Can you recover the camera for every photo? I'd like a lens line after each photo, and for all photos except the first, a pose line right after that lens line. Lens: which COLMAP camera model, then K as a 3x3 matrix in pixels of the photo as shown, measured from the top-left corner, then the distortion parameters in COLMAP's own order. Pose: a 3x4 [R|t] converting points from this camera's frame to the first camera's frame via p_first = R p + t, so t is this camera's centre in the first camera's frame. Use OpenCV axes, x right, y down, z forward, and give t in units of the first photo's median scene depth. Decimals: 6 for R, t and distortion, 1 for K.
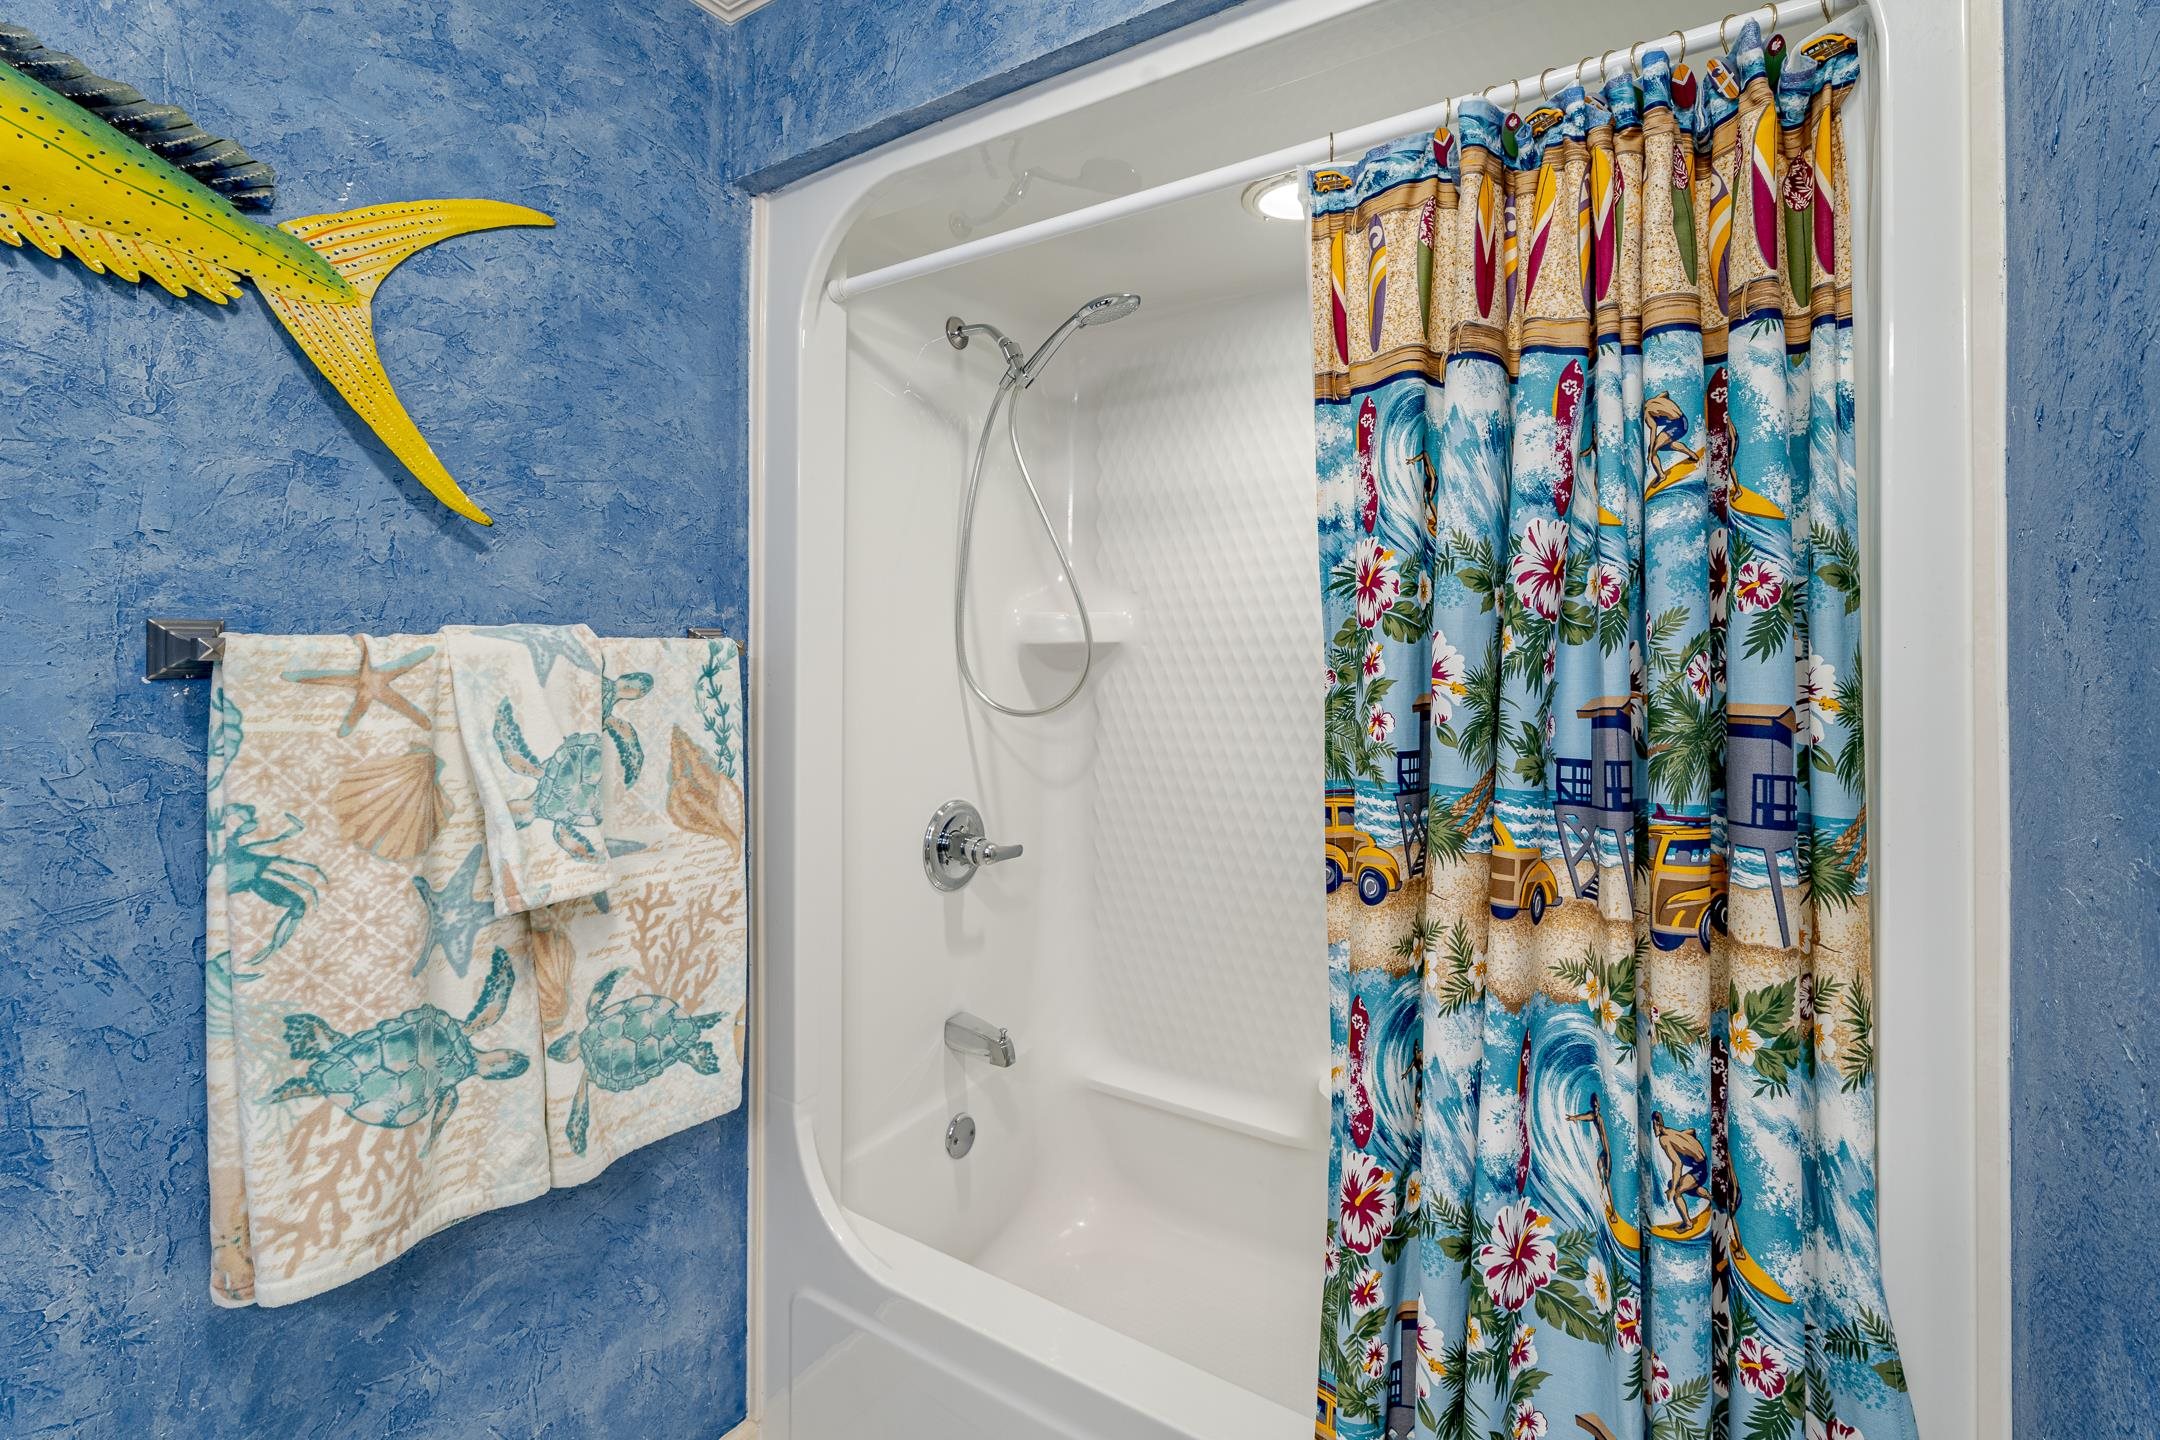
lens RADIAL K [[982.7, 0, 1079.6], [0, 982.7, 648.1], [0, 0, 1]] dist [0.002214, -0.000398]
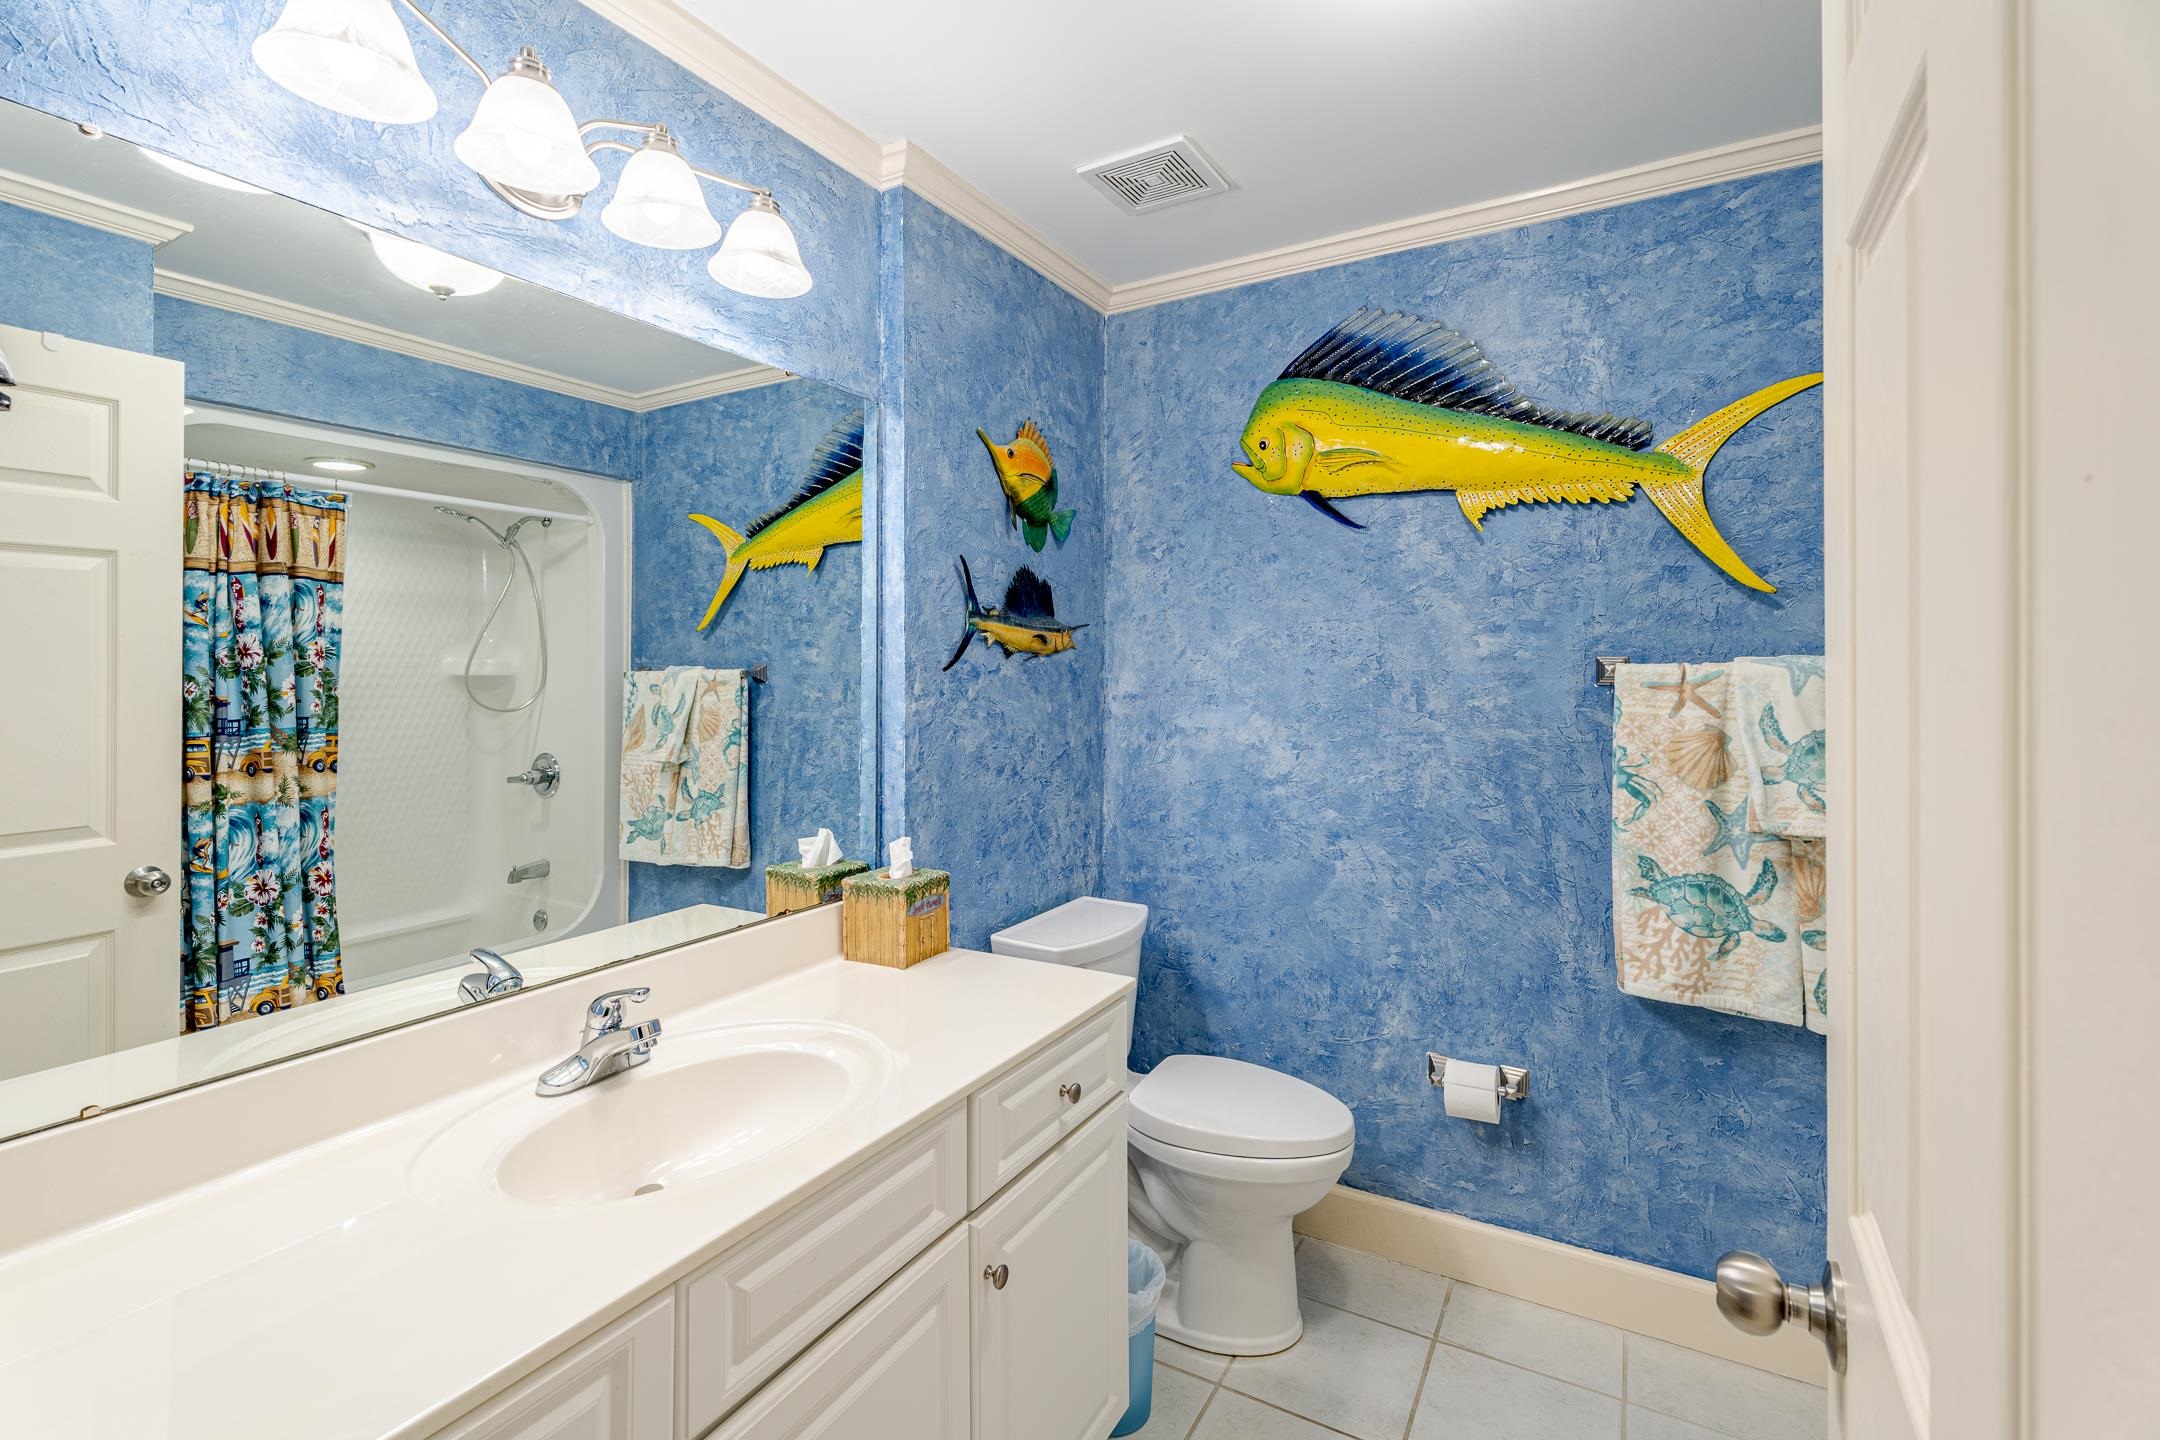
lens RADIAL K [[982.7, 0, 1079.6], [0, 982.7, 648.1], [0, 0, 1]] dist [0.002214, -0.000398]
pose [[0.066924, -0.019844, -0.997561, 1.032702], [-0.002113, 0.999797, -0.020030, -0.003008], [0.997756, 0.003448, 0.066869, -0.247158]]
